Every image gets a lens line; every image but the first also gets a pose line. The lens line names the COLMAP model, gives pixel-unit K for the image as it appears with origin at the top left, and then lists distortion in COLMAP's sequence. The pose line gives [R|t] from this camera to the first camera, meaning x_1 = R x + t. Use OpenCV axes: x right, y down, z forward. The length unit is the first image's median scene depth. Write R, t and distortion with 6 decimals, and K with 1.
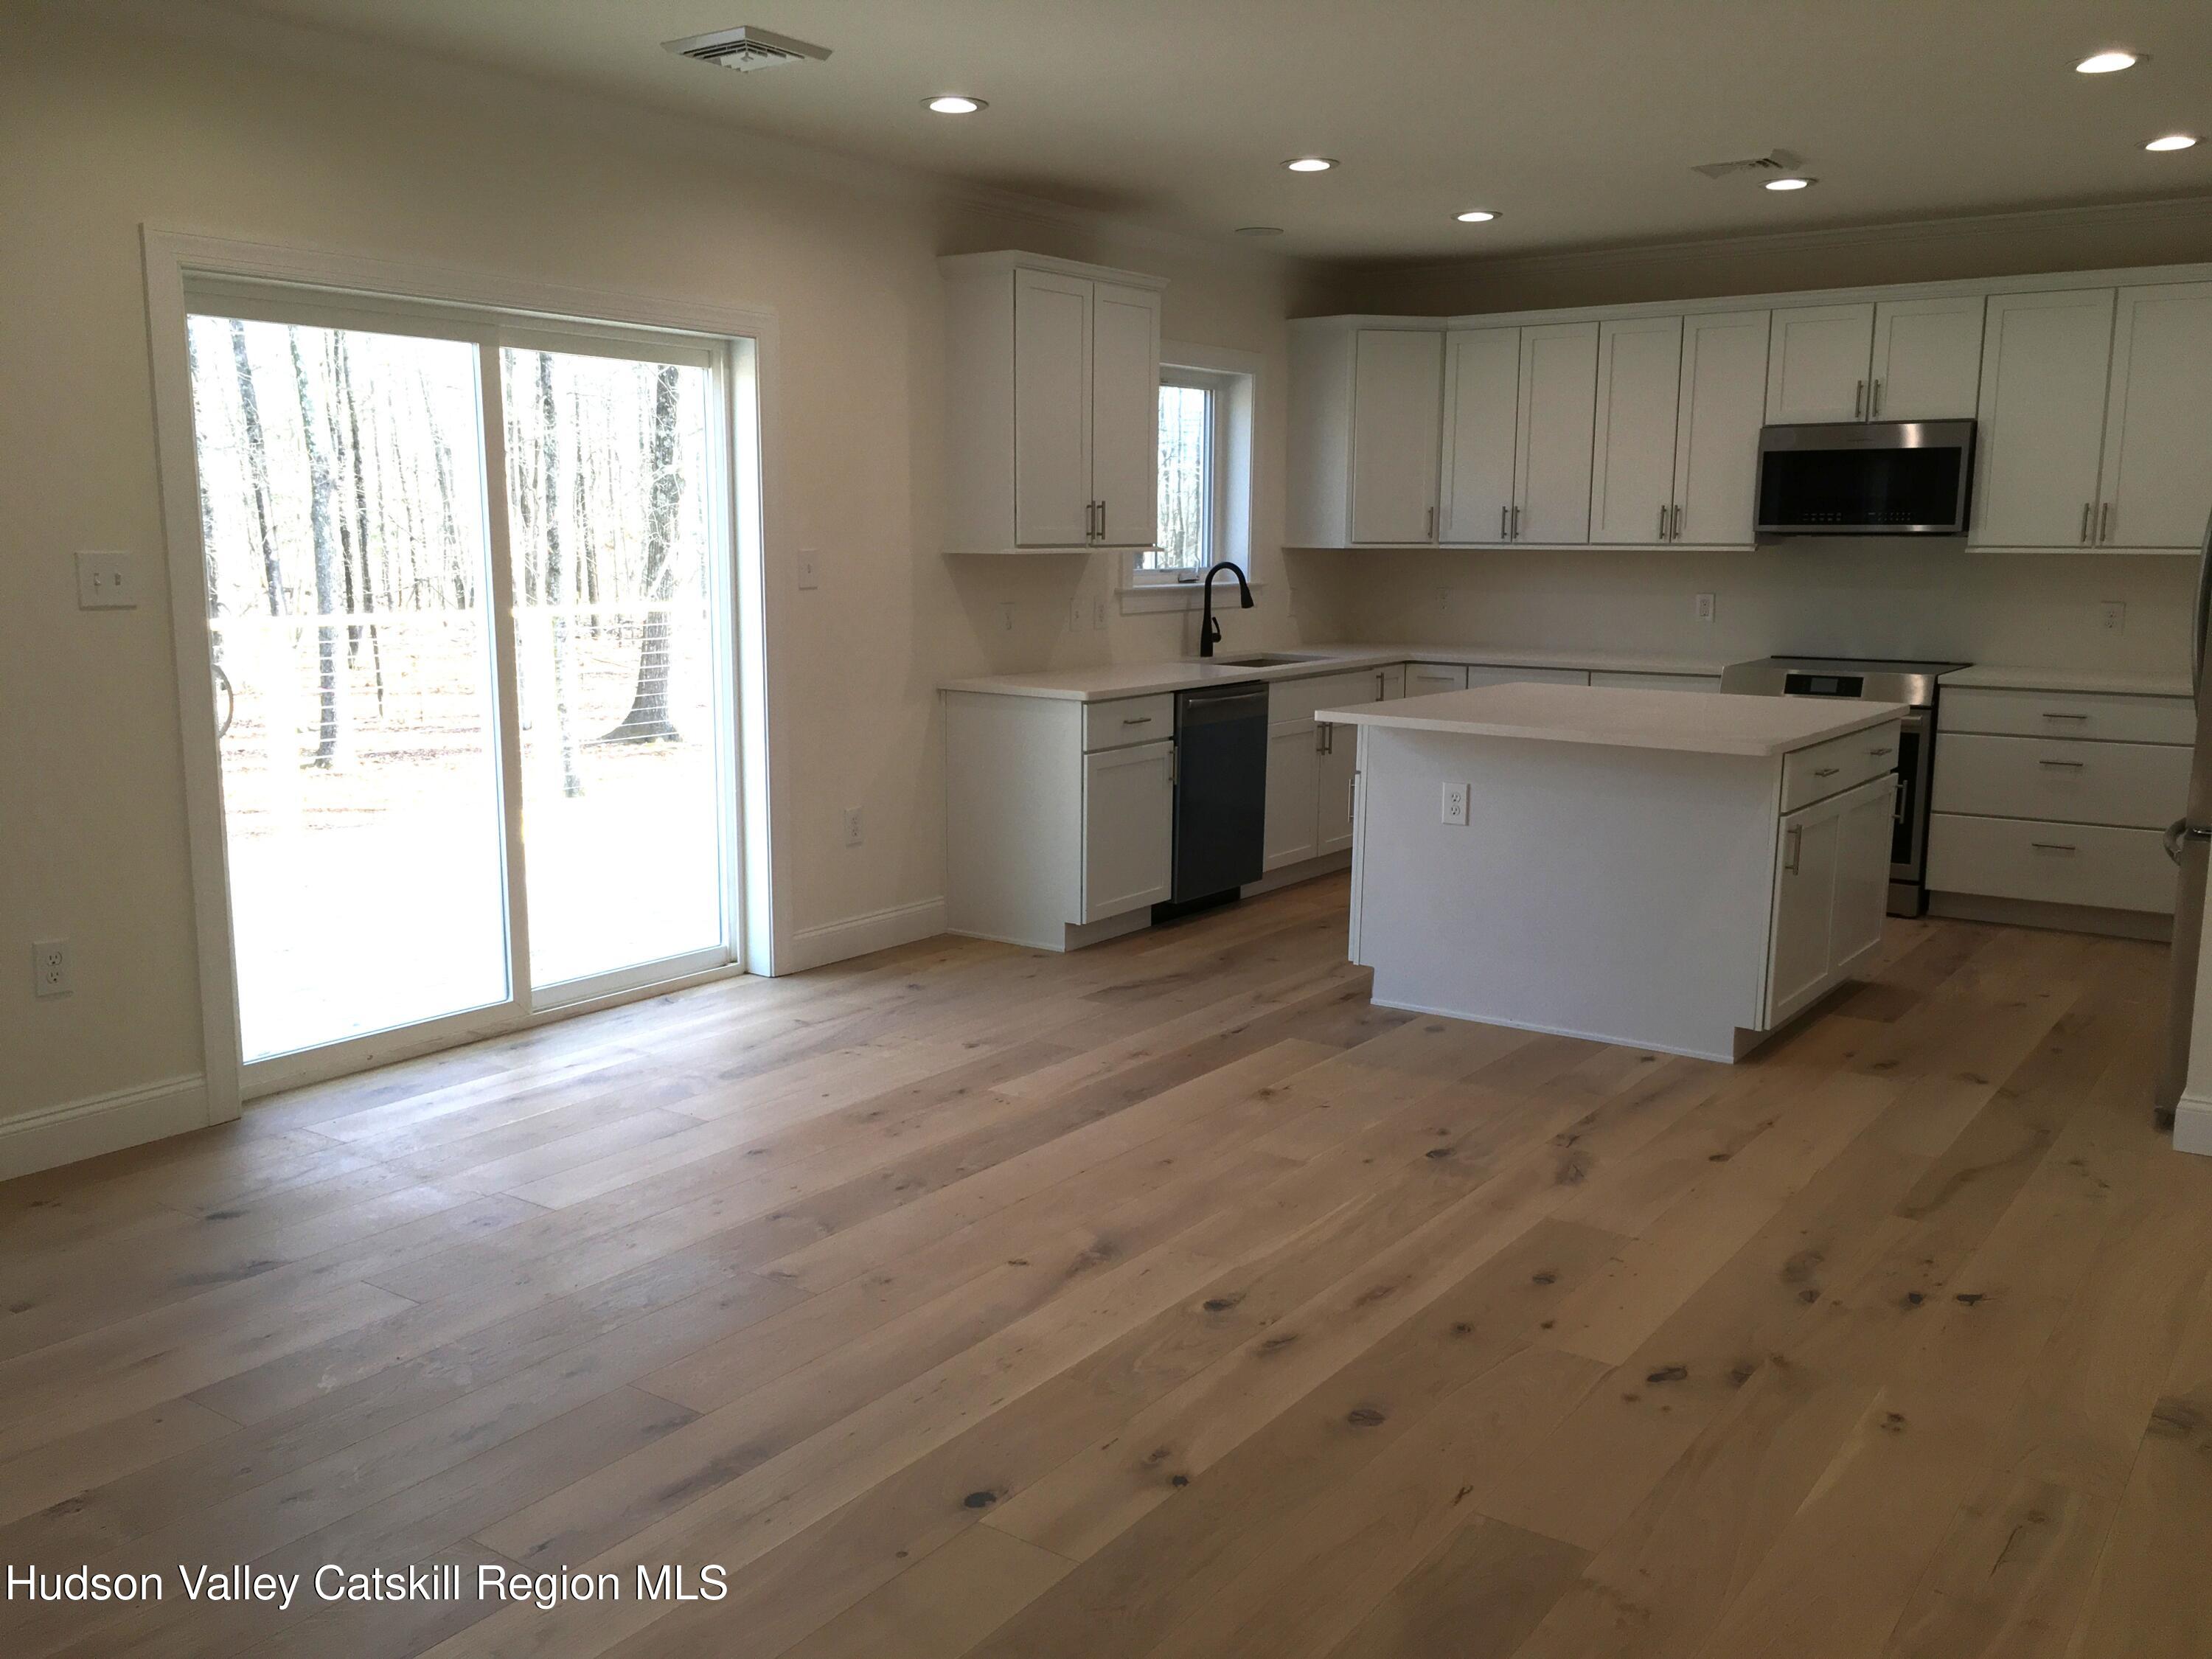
lens RADIAL K [[1836.9, 0, 1106.0], [0, 1836.9, 829.5], [0, 0, 1]] dist [-0.002326, 0.009305]
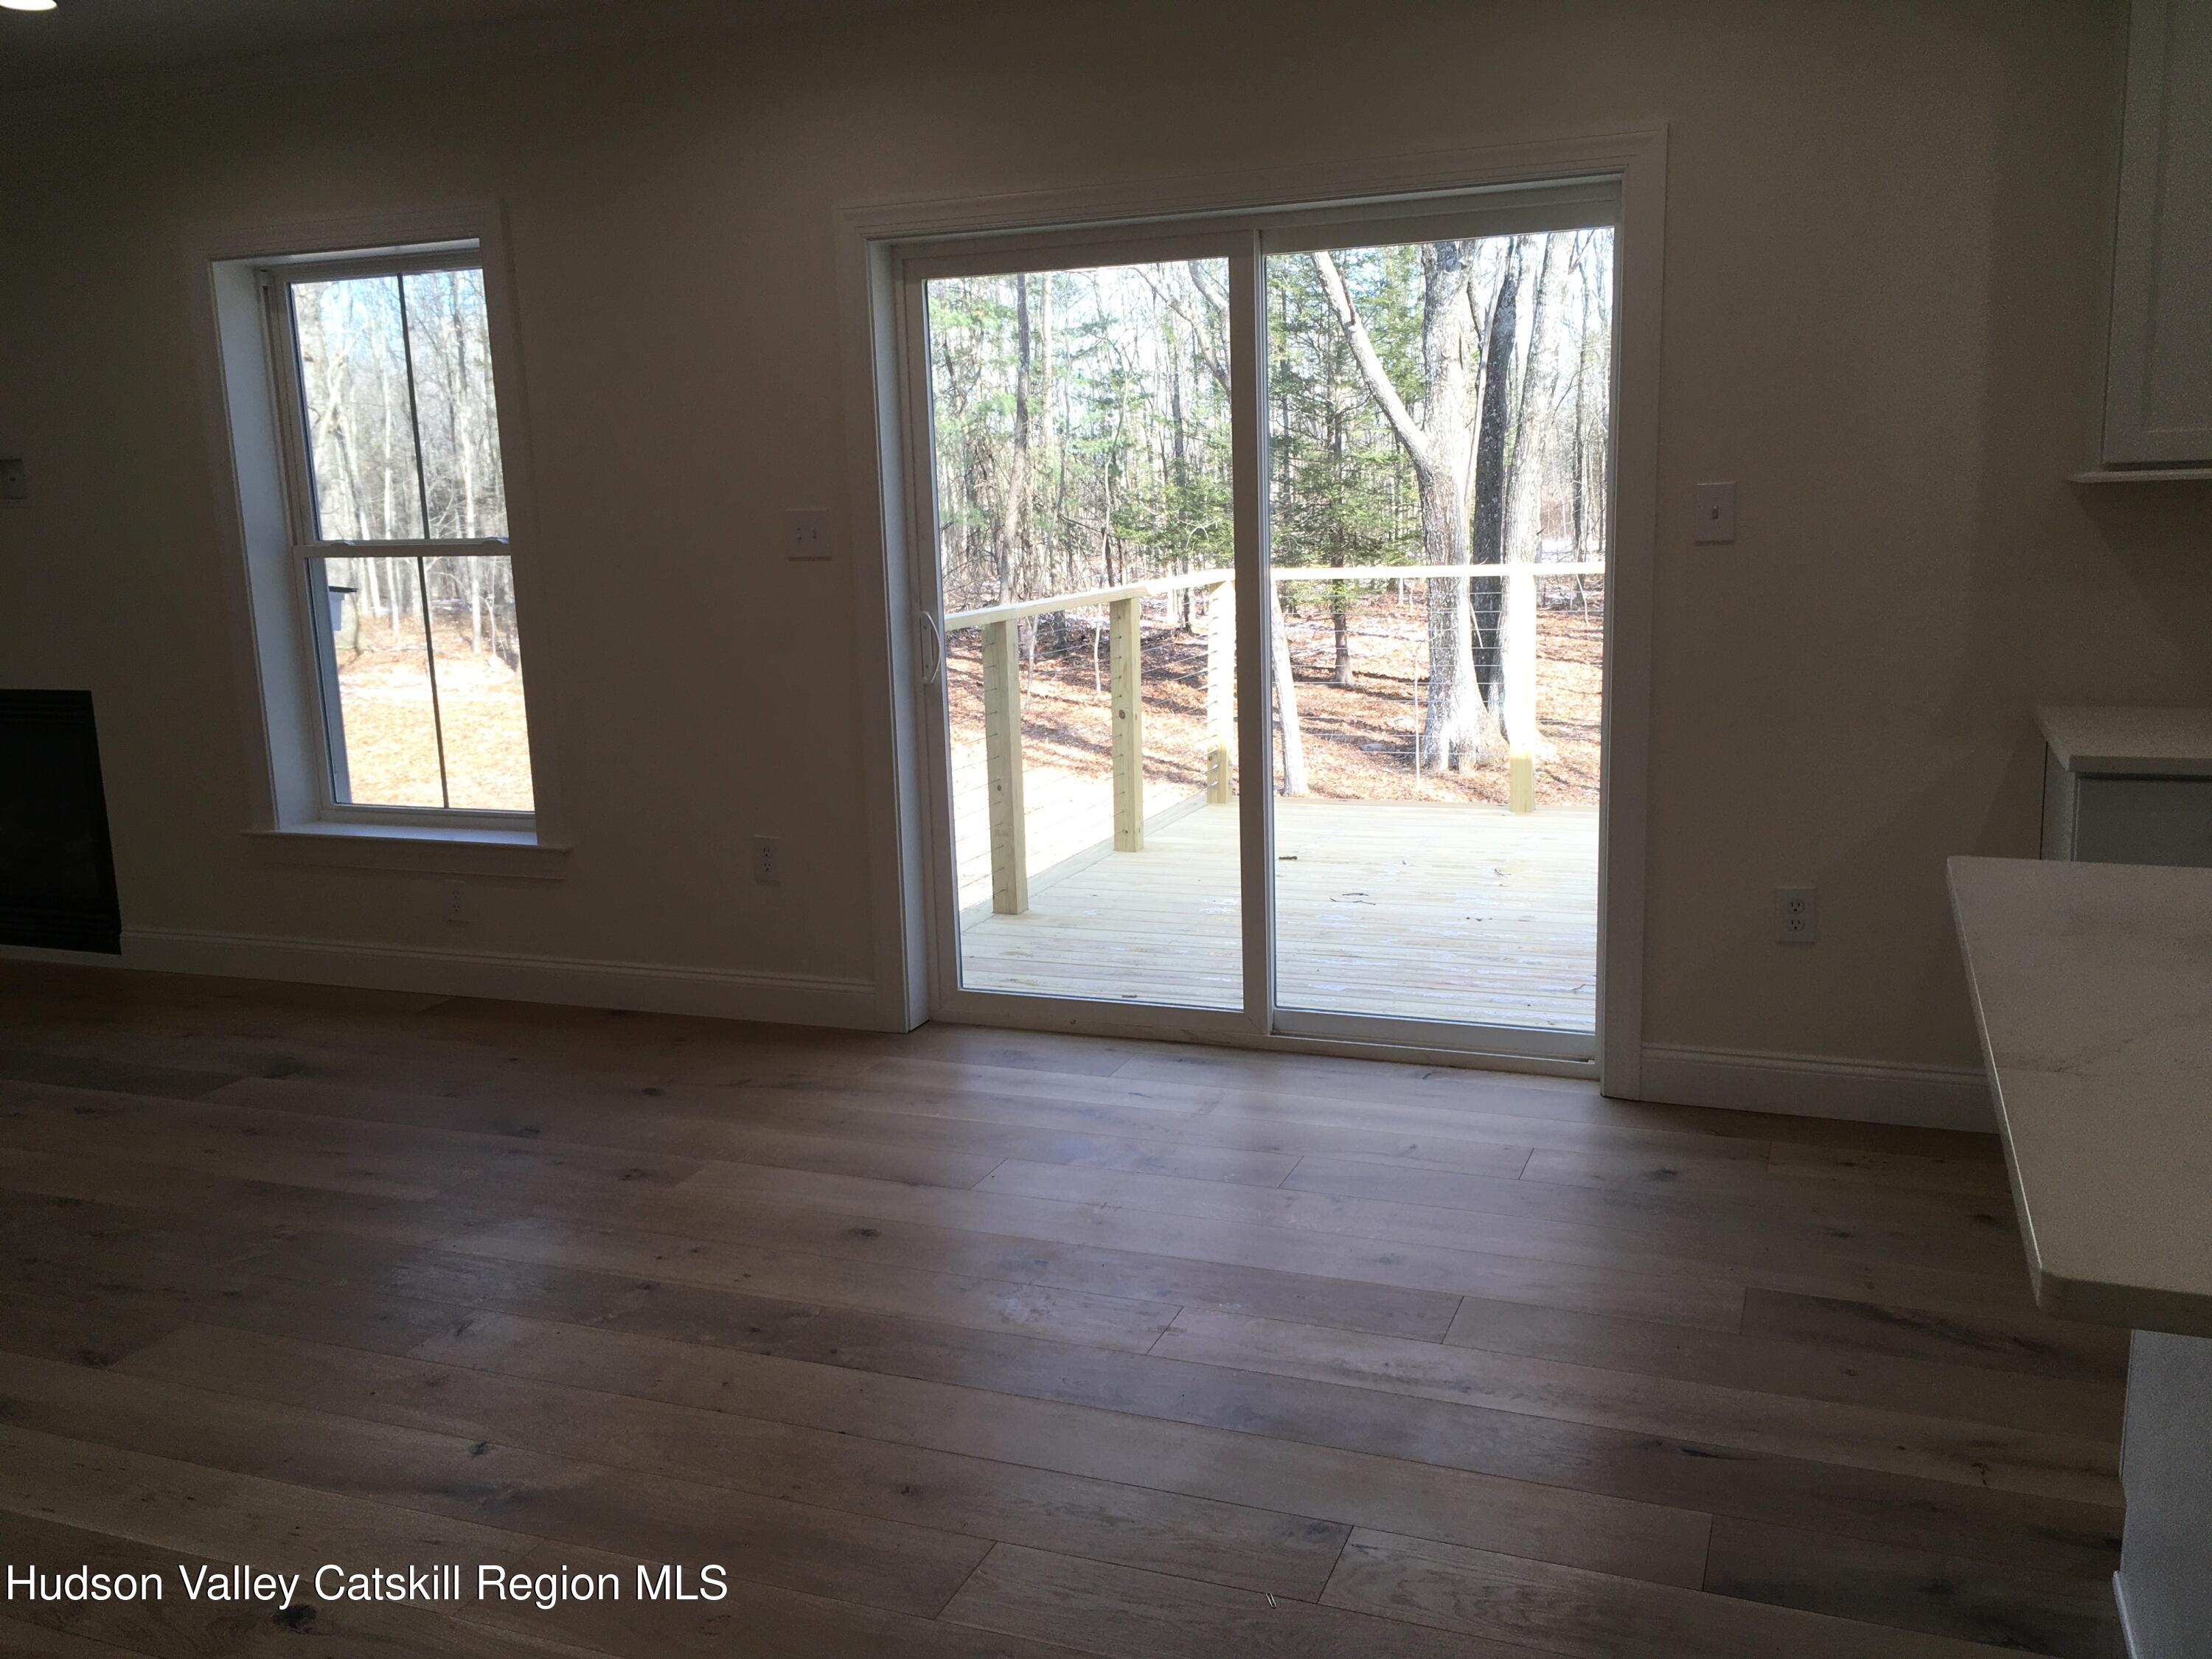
lens RADIAL K [[1836.9, 0, 1106.0], [0, 1836.9, 829.5], [0, 0, 1]] dist [-0.002326, 0.009305]
pose [[0.246076, 0.172094, -0.953850, 0.492653], [-0.119632, 0.981979, 0.146306, -0.115322], [0.961839, 0.078108, 0.262229, 0.711532]]
